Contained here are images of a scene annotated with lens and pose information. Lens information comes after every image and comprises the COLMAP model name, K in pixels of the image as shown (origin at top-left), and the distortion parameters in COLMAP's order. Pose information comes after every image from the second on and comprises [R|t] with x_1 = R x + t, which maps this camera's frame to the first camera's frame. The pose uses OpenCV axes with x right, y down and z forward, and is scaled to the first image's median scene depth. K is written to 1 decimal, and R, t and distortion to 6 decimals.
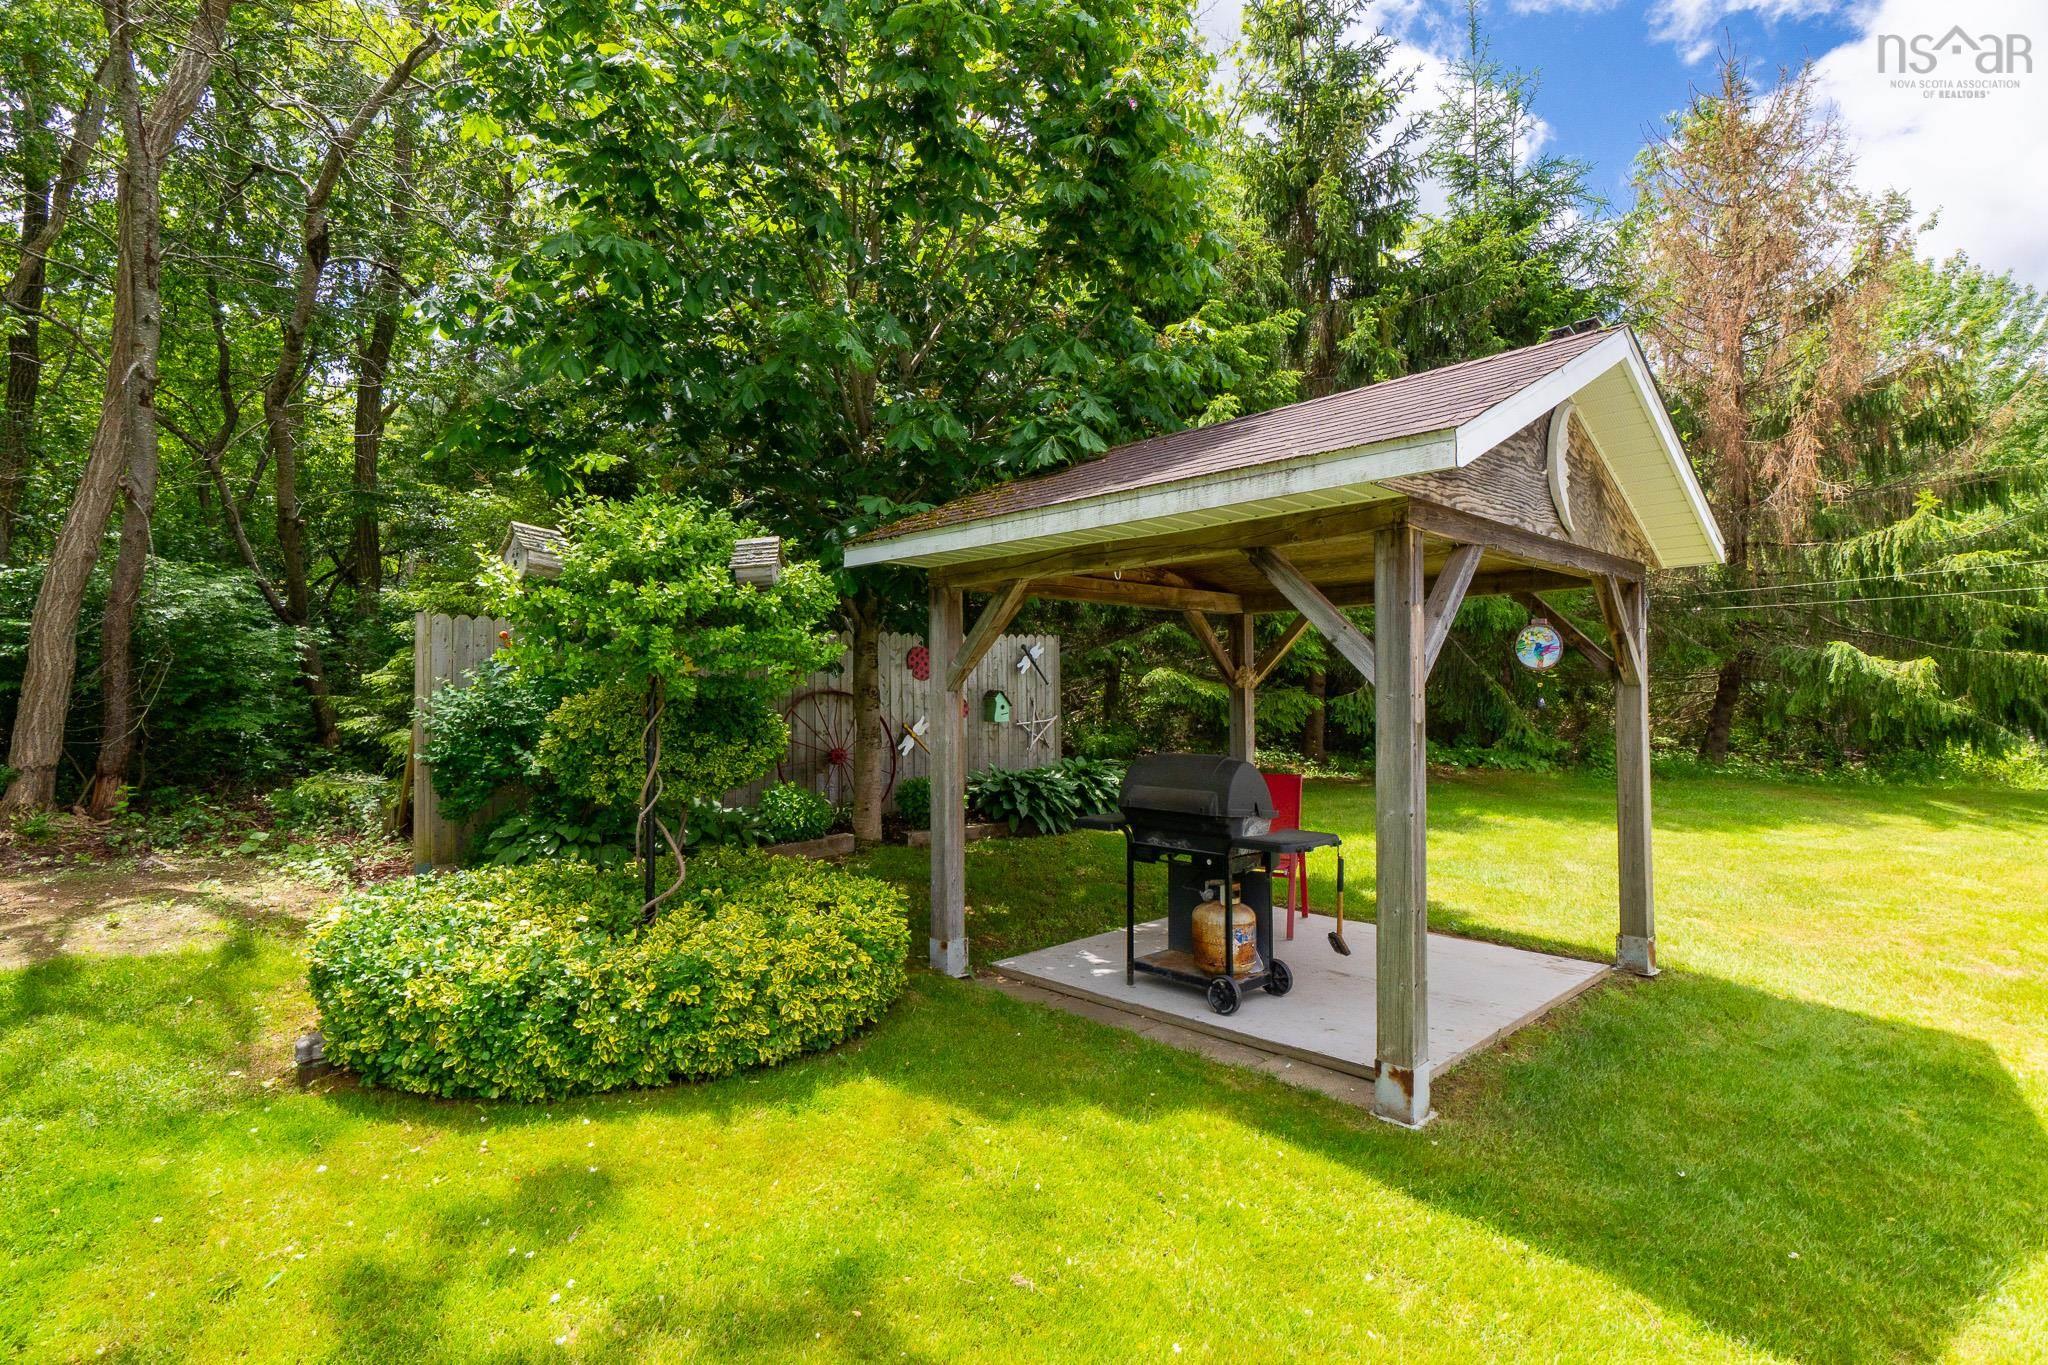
lens RADIAL K [[941.2, 0, 1022.6], [0, 941.2, 676.5], [0, 0, 1]] dist [0.000086, 0.000002]
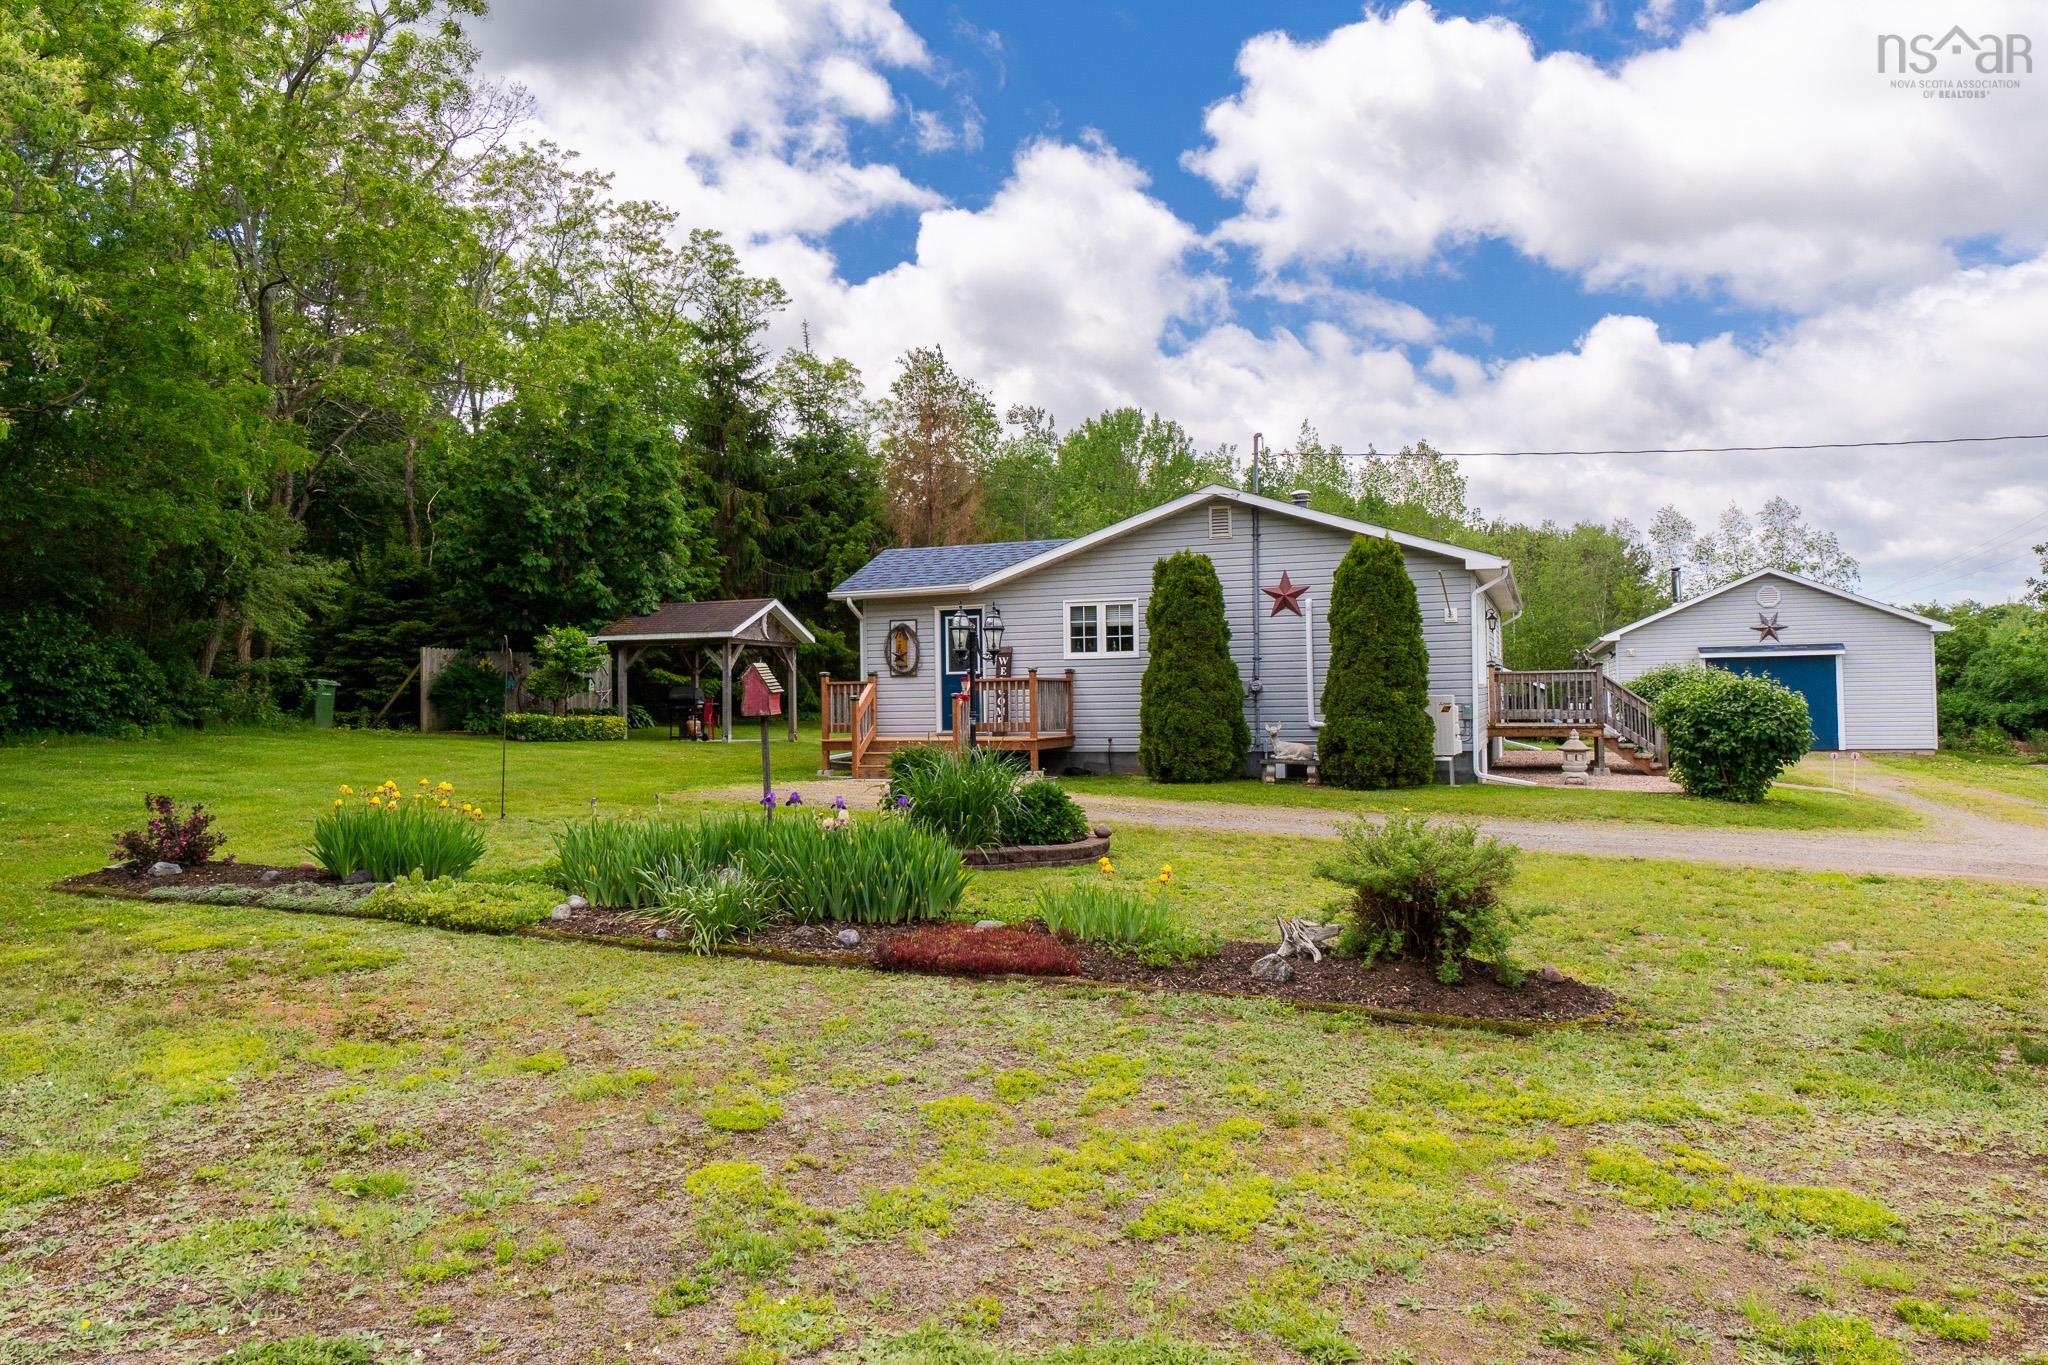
lens RADIAL K [[1418.3, 0, 1023.5], [0, 1418.3, 683.6], [0, 0, 1]] dist [-0.000913, -0.000093]
pose [[0.883401, 0.004622, 0.468596, -1.301808], [-0.001134, 0.999970, -0.007727, 0.099315], [-0.468617, 0.006295, 0.883379, -4.743466]]
